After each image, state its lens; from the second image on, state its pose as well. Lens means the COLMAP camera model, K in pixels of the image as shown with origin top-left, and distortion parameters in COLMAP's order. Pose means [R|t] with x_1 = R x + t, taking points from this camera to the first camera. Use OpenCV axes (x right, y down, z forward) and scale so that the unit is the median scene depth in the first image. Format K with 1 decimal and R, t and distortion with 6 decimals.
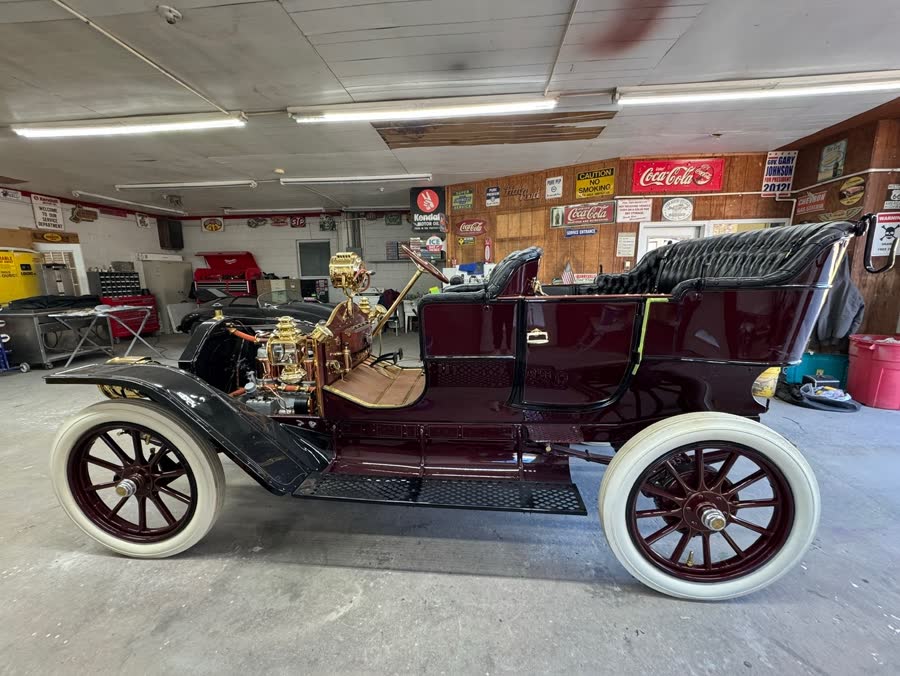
lens RADIAL K [[362.0, 0, 450.0], [0, 362.0, 338.0], [0, 0, 1]] dist [0.000309, -0.000036]
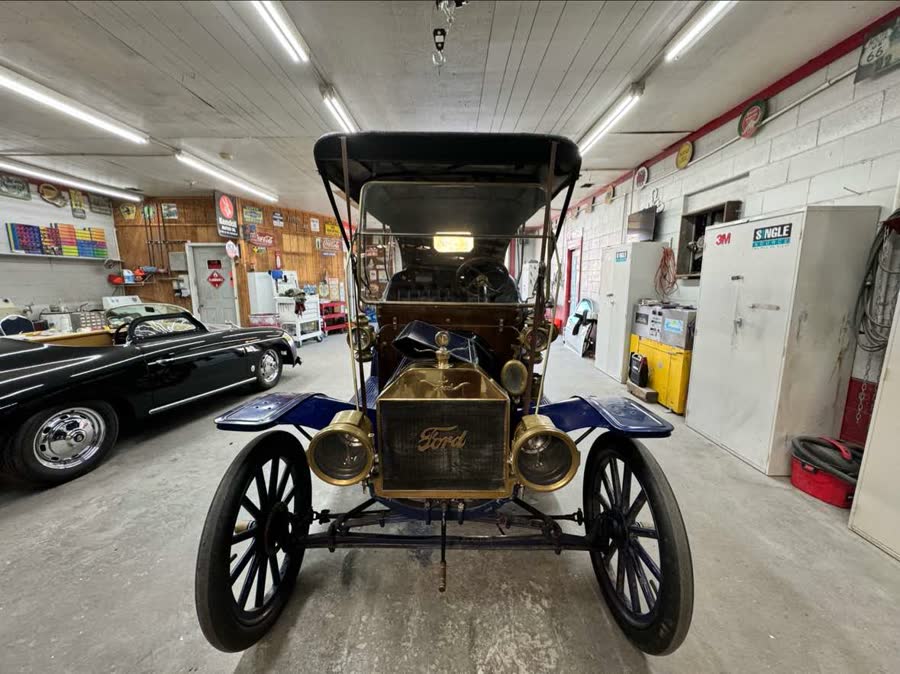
lens RADIAL K [[362.0, 0, 450.0], [0, 362.0, 337.0], [0, 0, 1]] dist [0.000309, -0.000036]
pose [[-0.082623, -0.146662, 0.985730, -1.291092], [0.173922, 0.971811, 0.159169, -0.073505], [-0.981287, 0.184591, -0.054786, 0.531600]]
